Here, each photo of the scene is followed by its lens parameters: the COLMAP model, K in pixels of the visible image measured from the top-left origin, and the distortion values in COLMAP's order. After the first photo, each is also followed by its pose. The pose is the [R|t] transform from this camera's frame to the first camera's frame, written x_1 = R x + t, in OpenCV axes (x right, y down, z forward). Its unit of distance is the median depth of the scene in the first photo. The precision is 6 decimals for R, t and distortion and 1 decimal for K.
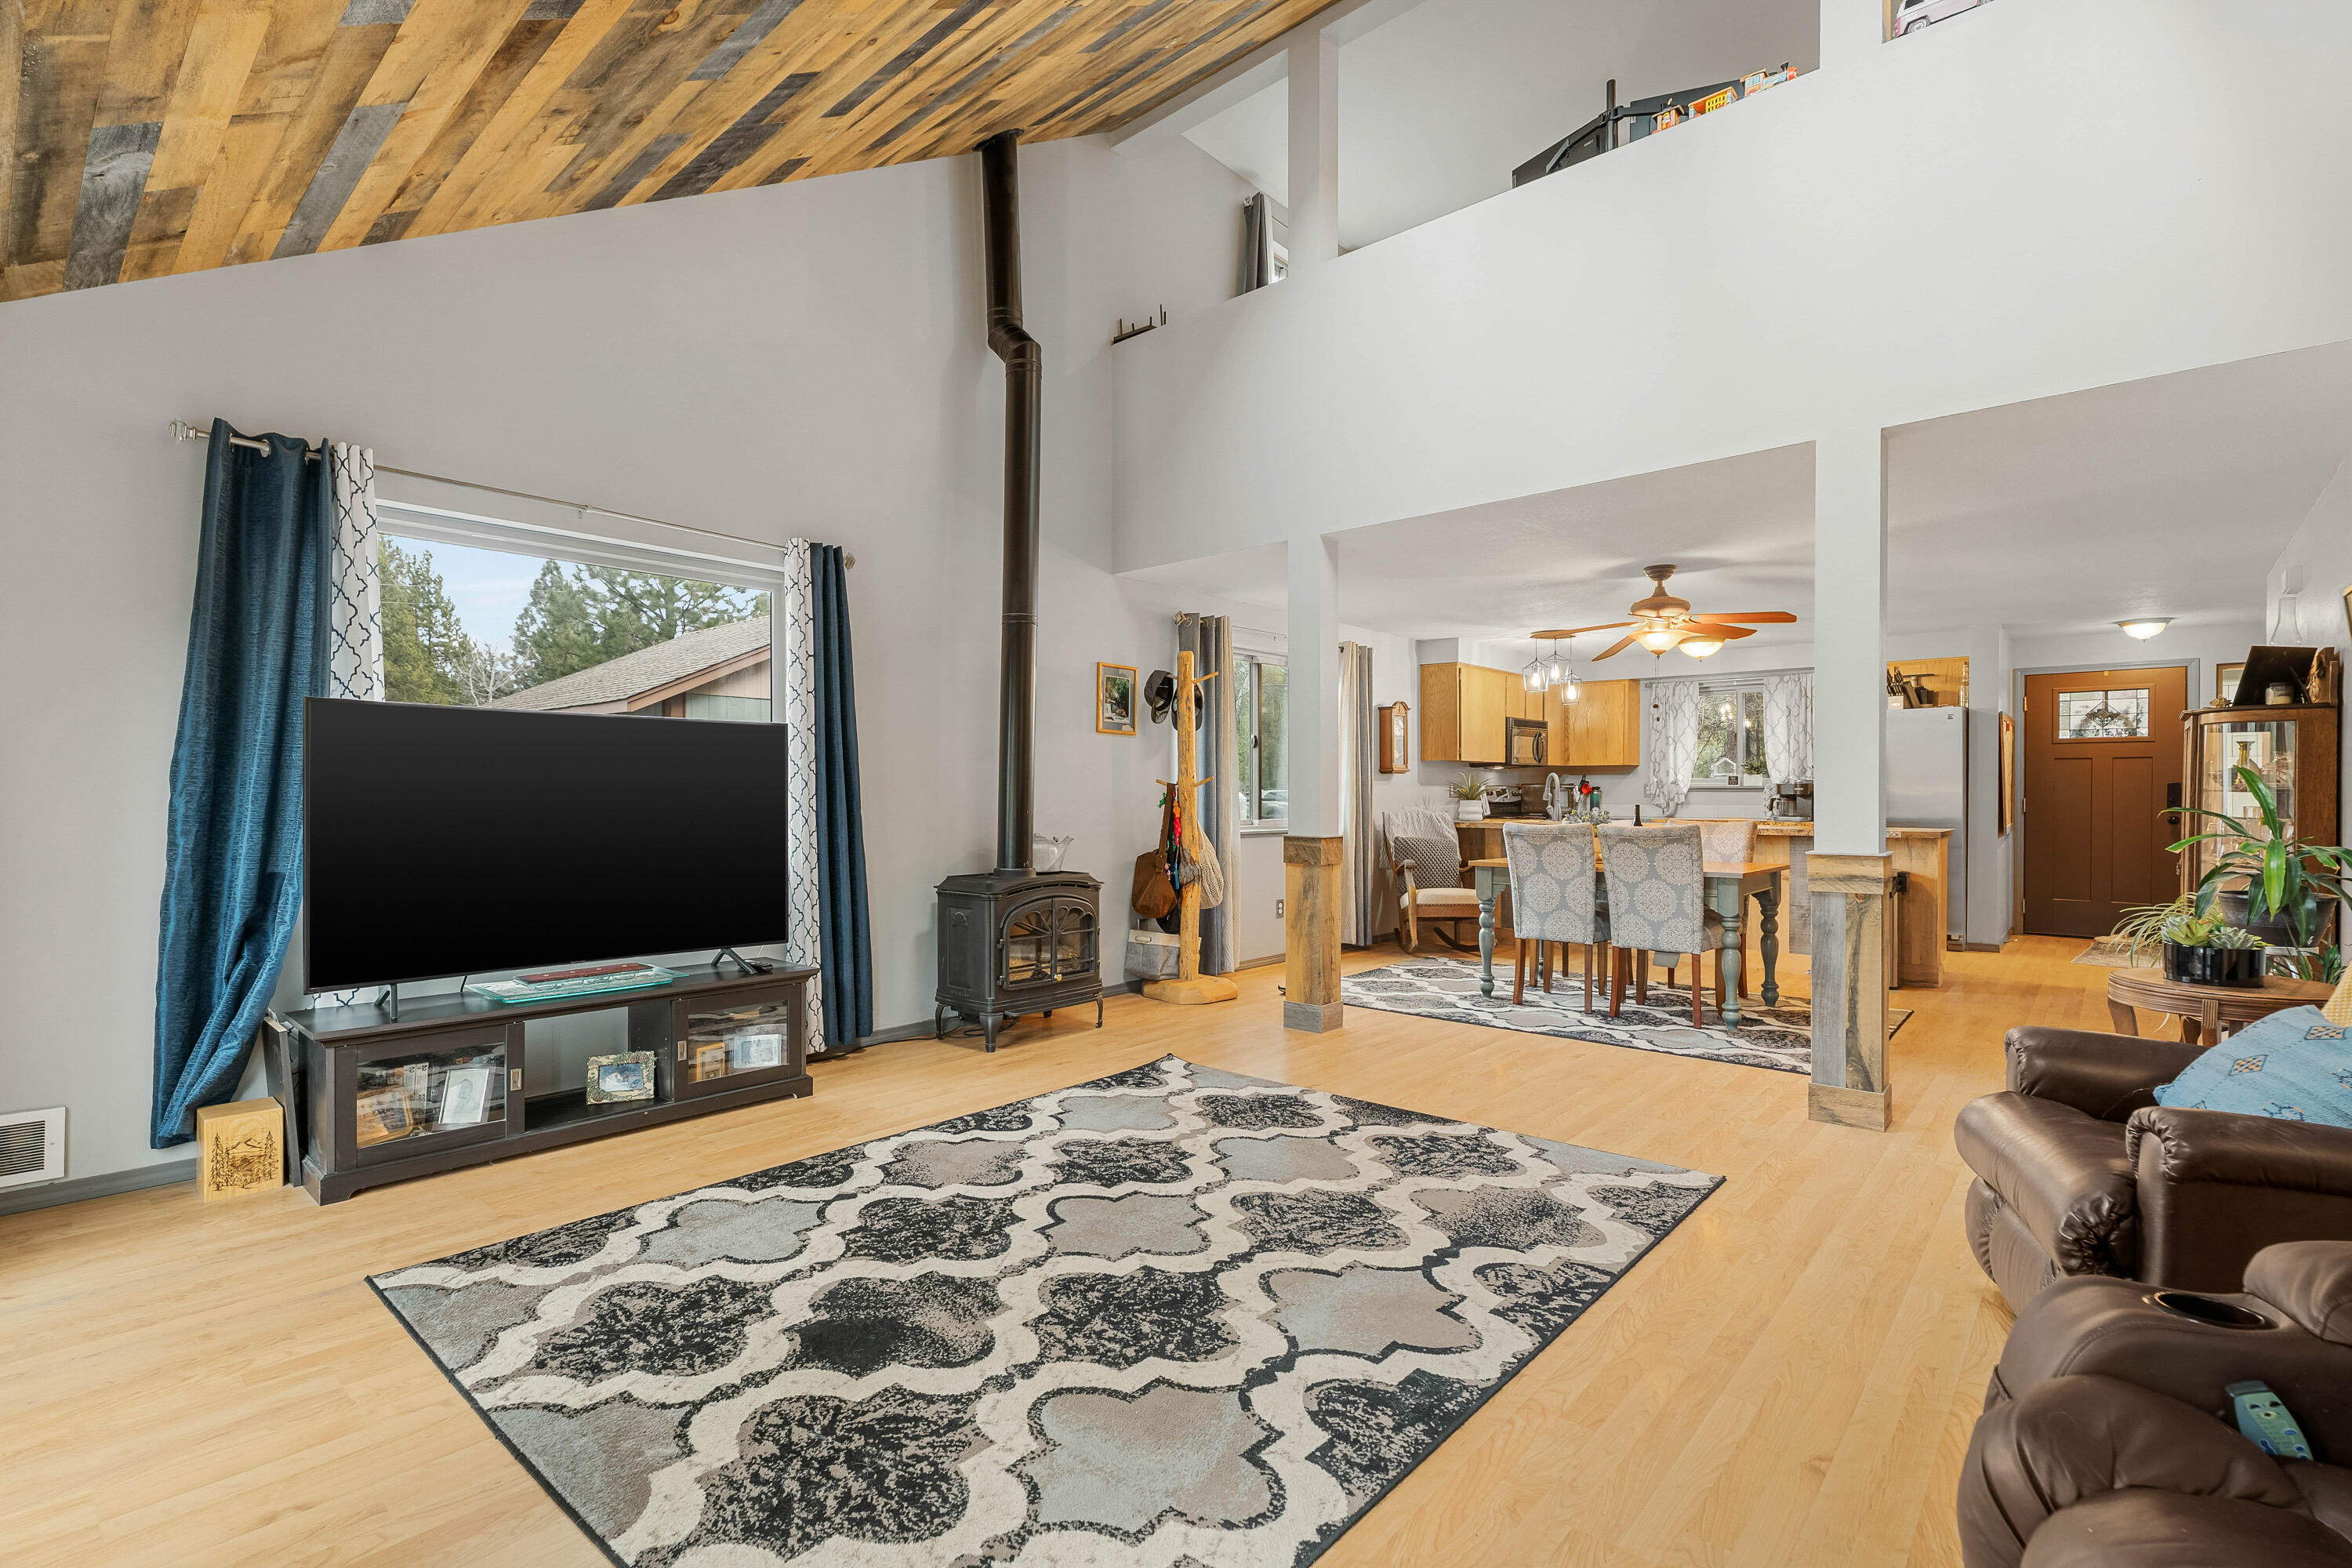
lens RADIAL K [[1082.1, 0, 1176.2], [0, 1082.1, 793.4], [0, 0, 1]] dist [-0.002220, 0.000938]
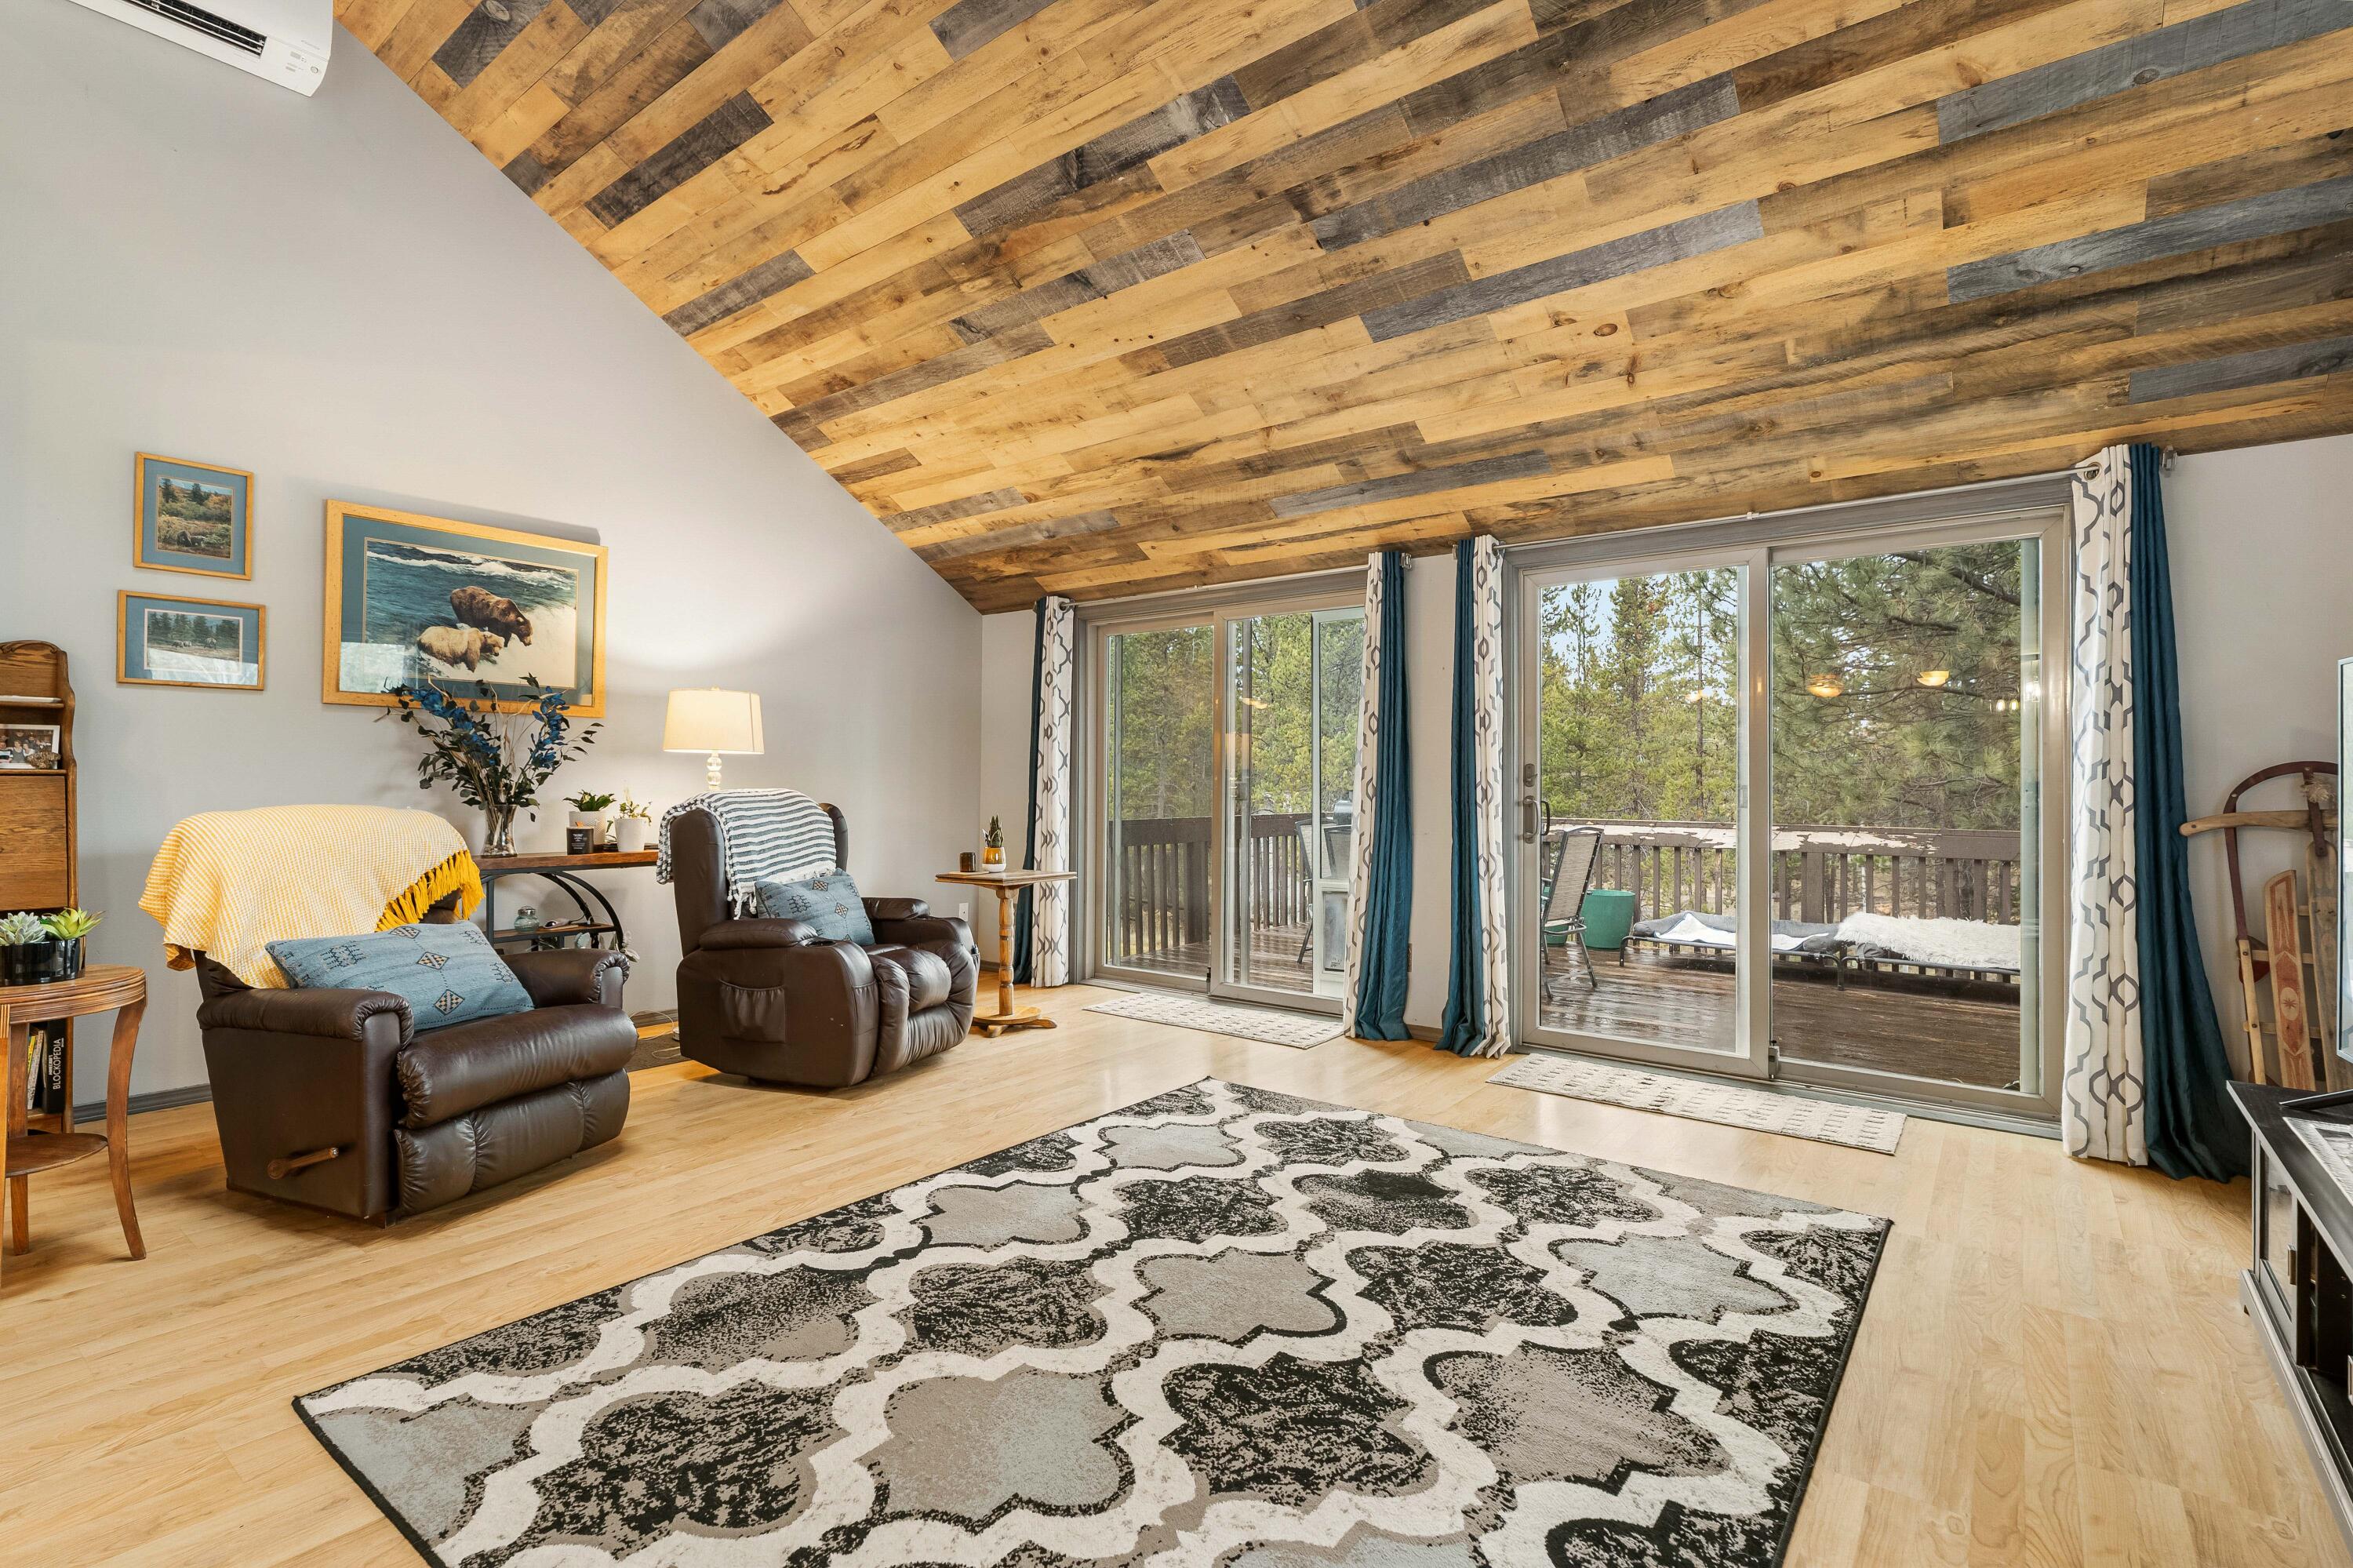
lens RADIAL K [[1082.6, 0, 1153.2], [0, 1082.6, 778.1], [0, 0, 1]] dist [-0.002220, 0.000938]
pose [[-0.998943, -0.008372, -0.045187, 0.058278], [-0.008113, 0.999950, -0.005914, 0.003090], [0.045234, -0.005541, -0.998961, 1.845265]]
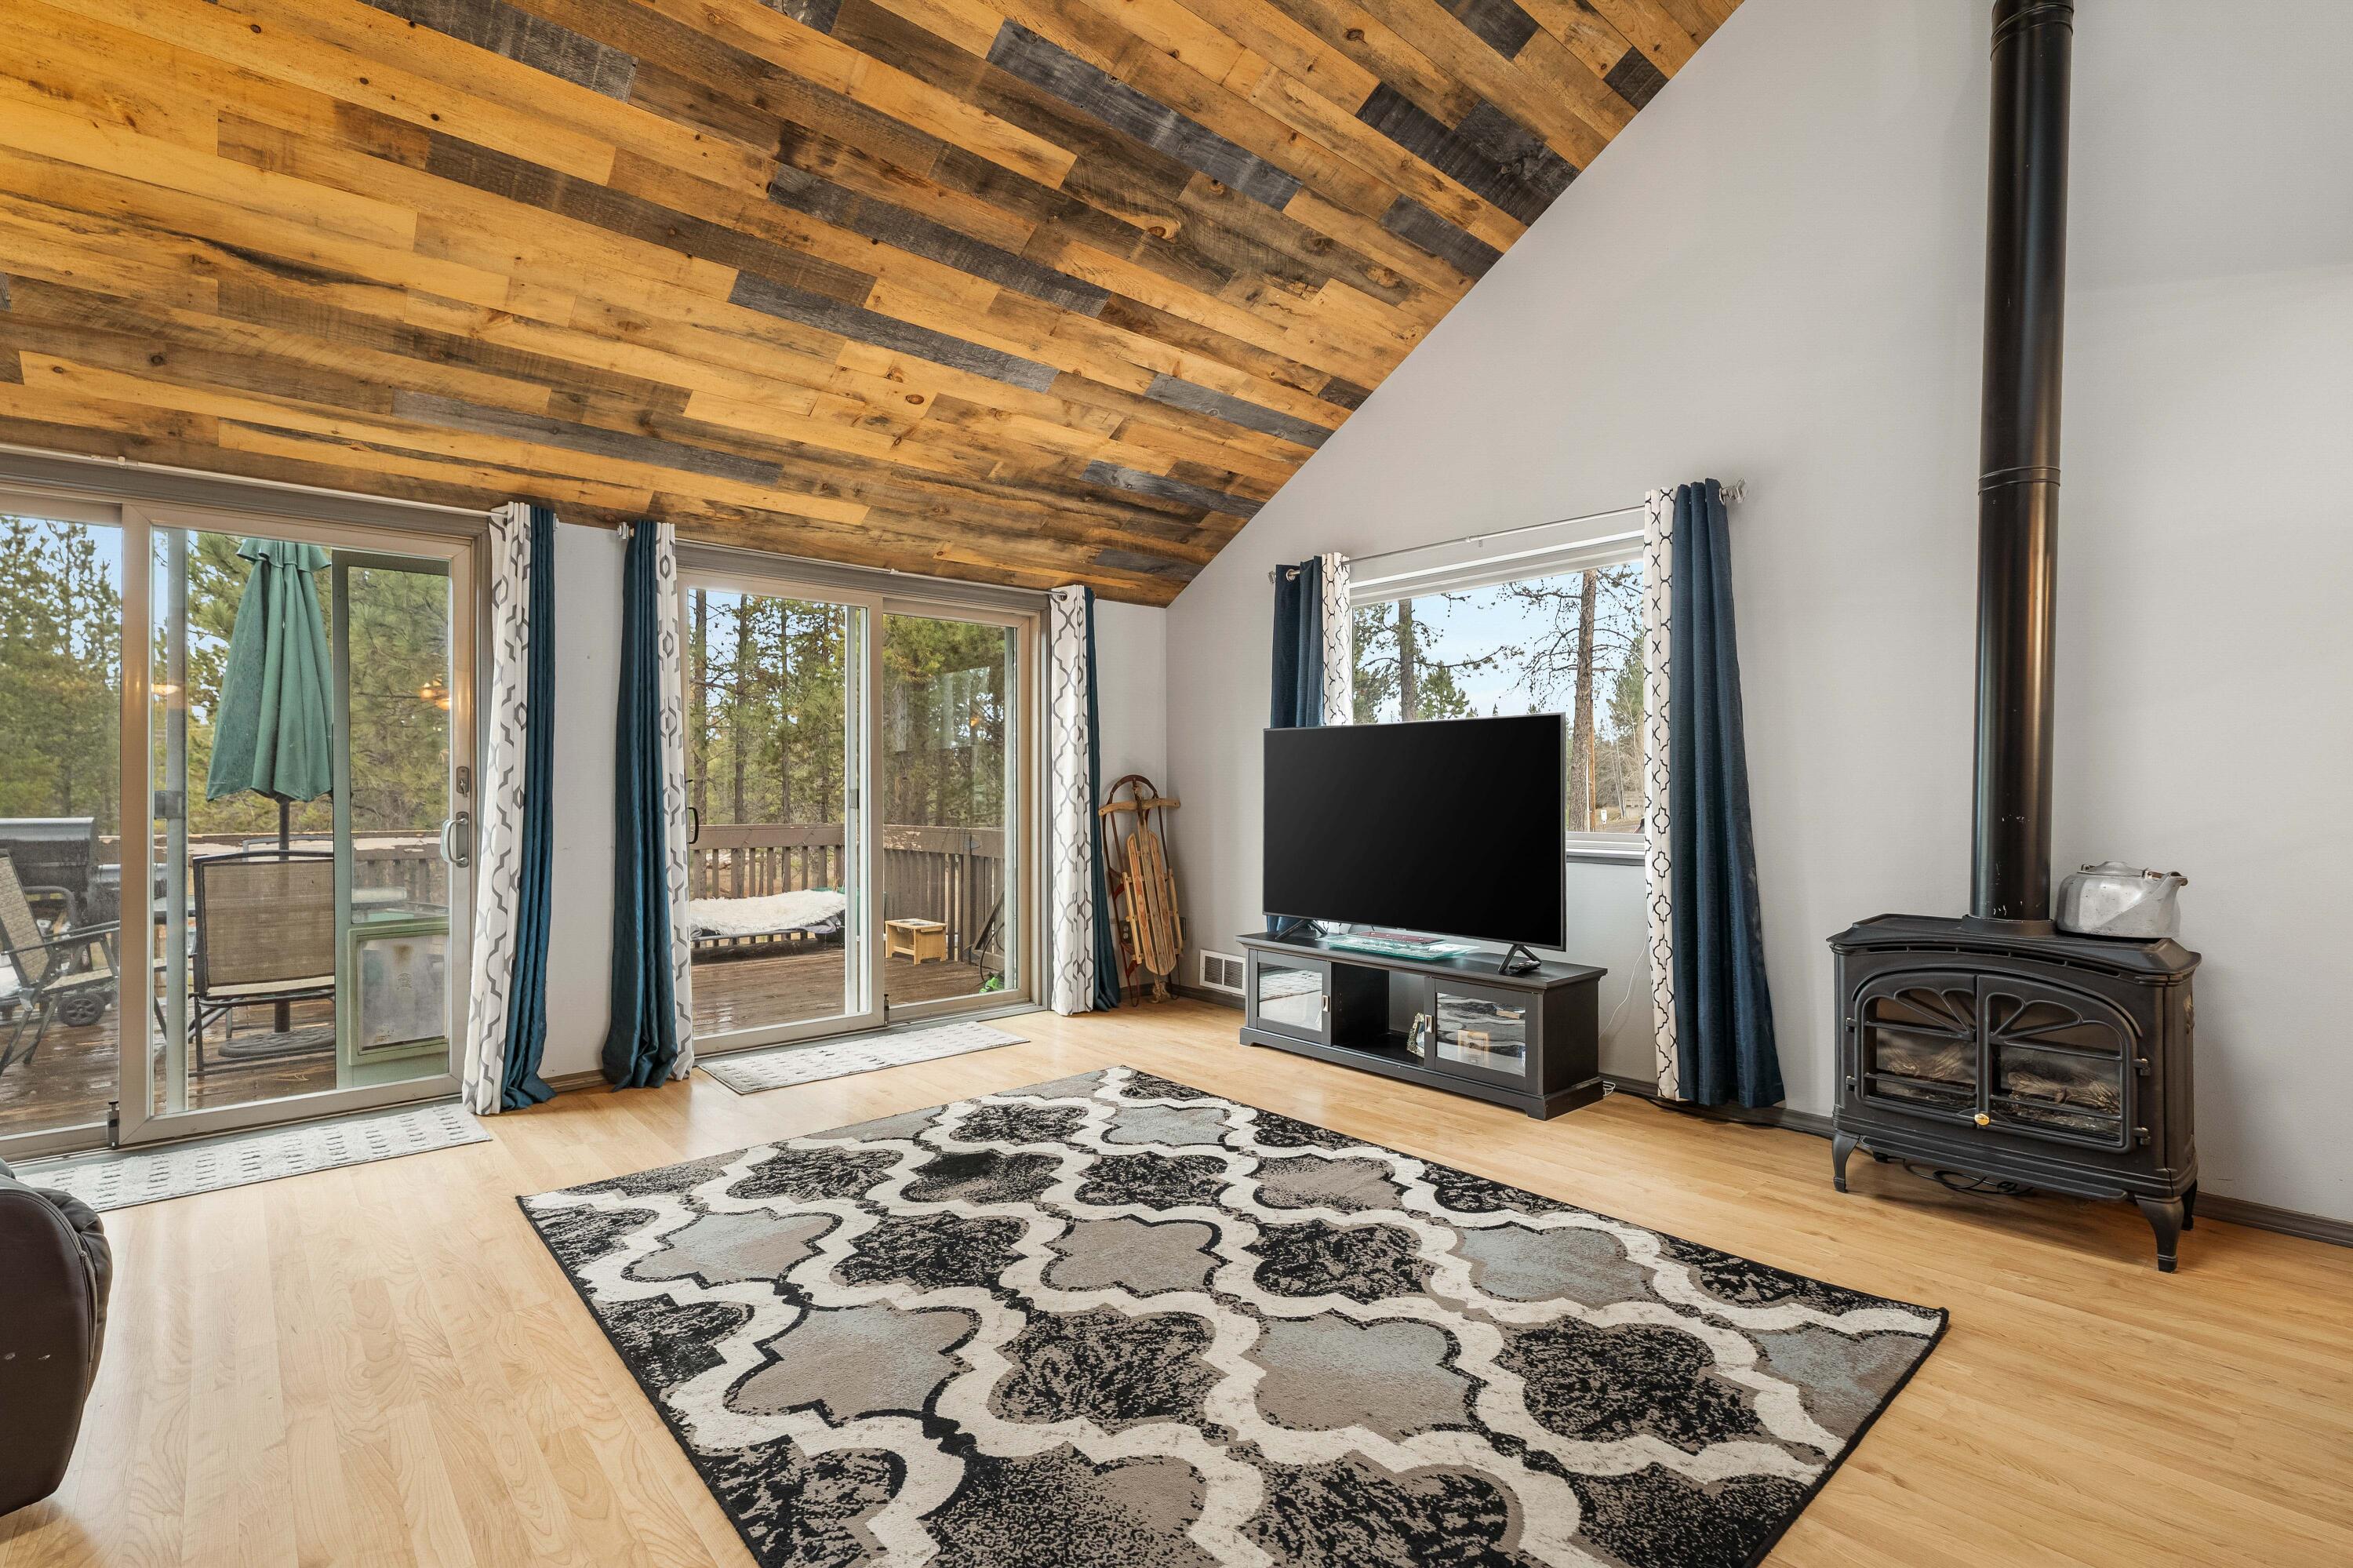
lens RADIAL K [[1082.6, 0, 1157.4], [0, 1082.6, 785.1], [0, 0, 1]] dist [-0.002220, 0.000938]
pose [[-0.141684, -0.006856, -0.989888, 0.871451], [0.002519, 0.999970, -0.007287, 0.004581], [0.989909, -0.003526, -0.141663, 1.154624]]
